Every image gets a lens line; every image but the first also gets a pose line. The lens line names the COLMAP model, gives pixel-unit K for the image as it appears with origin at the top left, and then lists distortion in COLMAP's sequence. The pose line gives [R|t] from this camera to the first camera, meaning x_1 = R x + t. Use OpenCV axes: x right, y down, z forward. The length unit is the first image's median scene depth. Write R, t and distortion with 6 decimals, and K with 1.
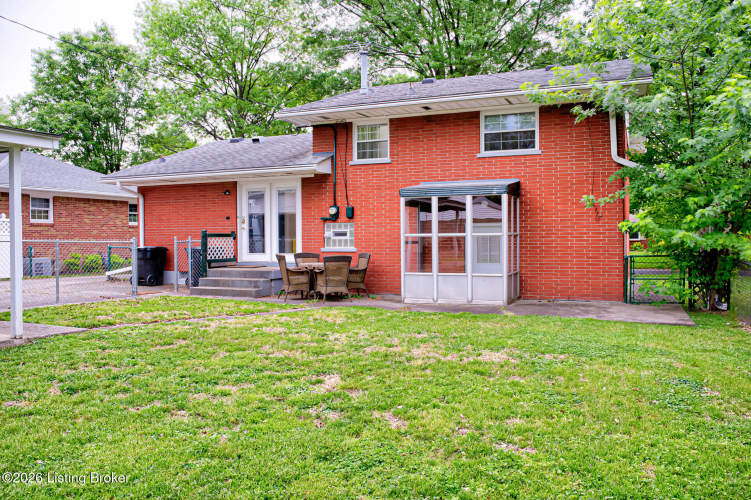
lens RADIAL K [[615.7, 0, 375.5], [0, 615.7, 250.0], [0, 0, 1]] dist [-0.033495, 0.006155]
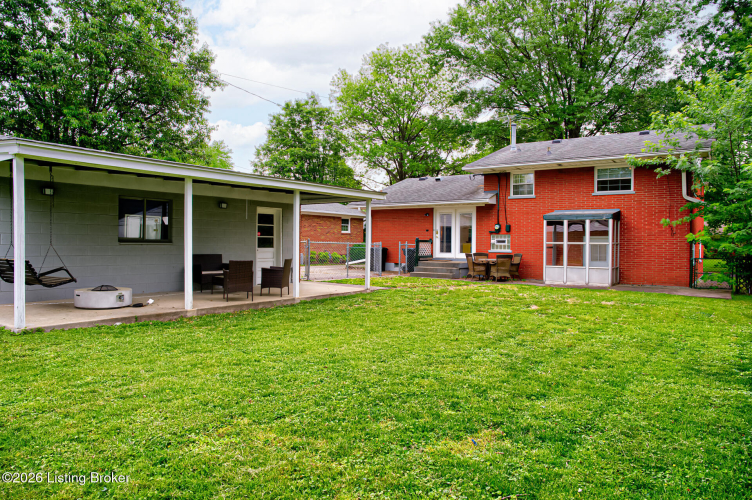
lens RADIAL K [[510.5, 0, 376.0], [0, 510.5, 250.0], [0, 0, 1]] dist [-0.079854, 0.095537]
pose [[0.977359, 0.017937, -0.210825, -0.103230], [-0.018992, 0.999815, -0.002984, 0.006659], [0.210733, 0.006921, 0.977519, -0.393429]]
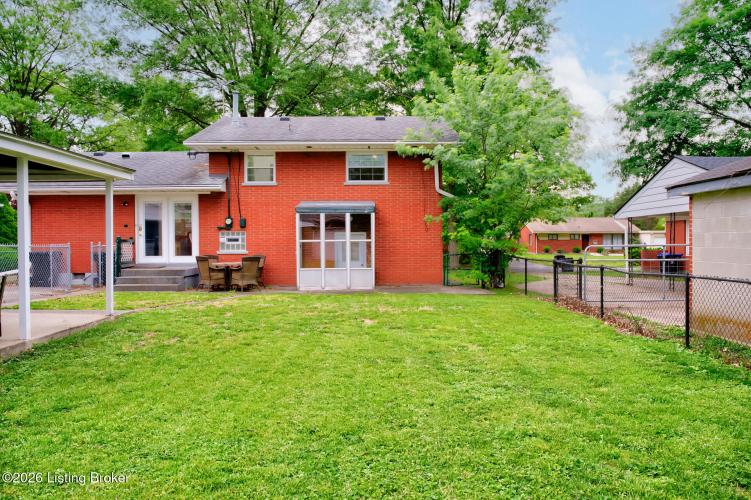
lens RADIAL K [[615.7, 0, 375.5], [0, 615.7, 250.0], [0, 0, 1]] dist [-0.033495, 0.006155]
pose [[0.913649, -0.006271, 0.406456, -0.324673], [0.008779, 0.999952, -0.004306, 0.002795], [-0.406410, 0.007502, 0.913660, -0.287210]]
